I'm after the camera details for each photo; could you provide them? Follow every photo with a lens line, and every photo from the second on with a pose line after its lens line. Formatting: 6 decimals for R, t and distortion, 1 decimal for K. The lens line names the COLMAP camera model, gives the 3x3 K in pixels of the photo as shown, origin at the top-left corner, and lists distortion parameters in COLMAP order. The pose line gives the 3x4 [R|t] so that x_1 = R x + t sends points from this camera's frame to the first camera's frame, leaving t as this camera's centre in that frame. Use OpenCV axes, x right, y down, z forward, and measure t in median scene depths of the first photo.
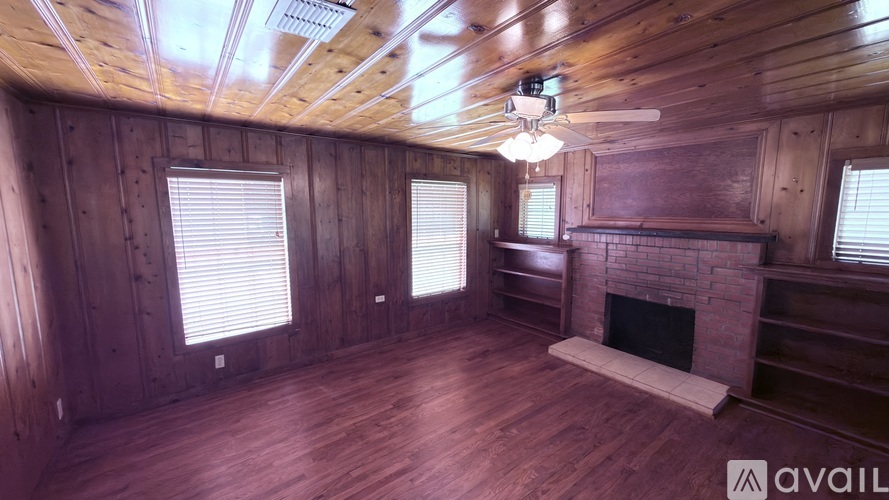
lens RADIAL K [[354.3, 0, 444.5], [0, 354.3, 250.0], [0, 0, 1]] dist [-0.001896, -0.000326]
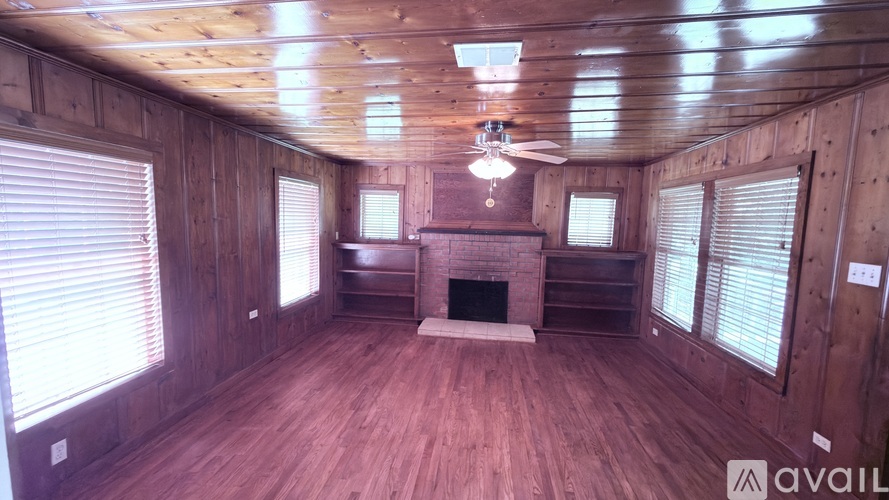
lens RADIAL K [[355.0, 0, 444.5], [0, 355.0, 250.0], [0, 0, 1]] dist [0.000324, 0.000195]
pose [[0.707403, -0.044409, 0.705414, -0.512422], [0.054766, 0.998468, 0.007937, 0.004311], [-0.704686, 0.033018, 0.708751, 0.090467]]
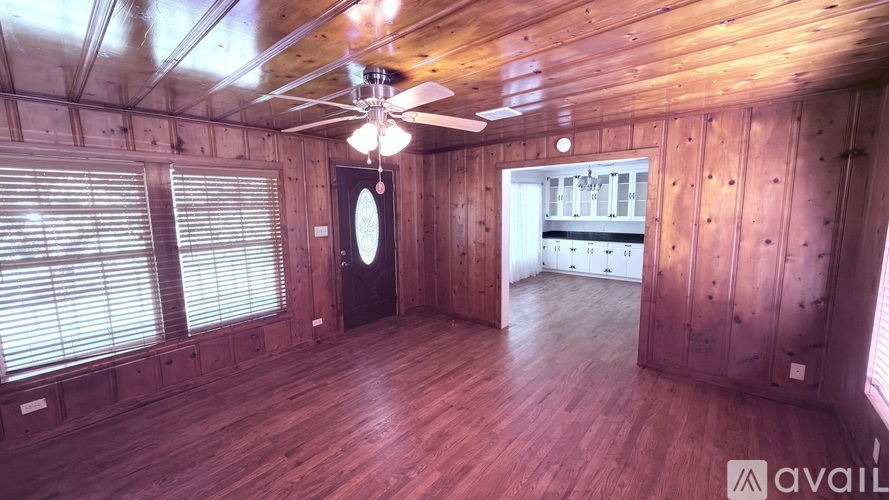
lens RADIAL K [[354.3, 0, 444.5], [0, 354.3, 250.0], [0, 0, 1]] dist [-0.001896, -0.000326]
pose [[-0.978906, 0.045046, -0.199285, 0.153375], [-0.004324, 0.970606, 0.240636, -0.131859], [0.204267, 0.236421, -0.949937, 1.172298]]
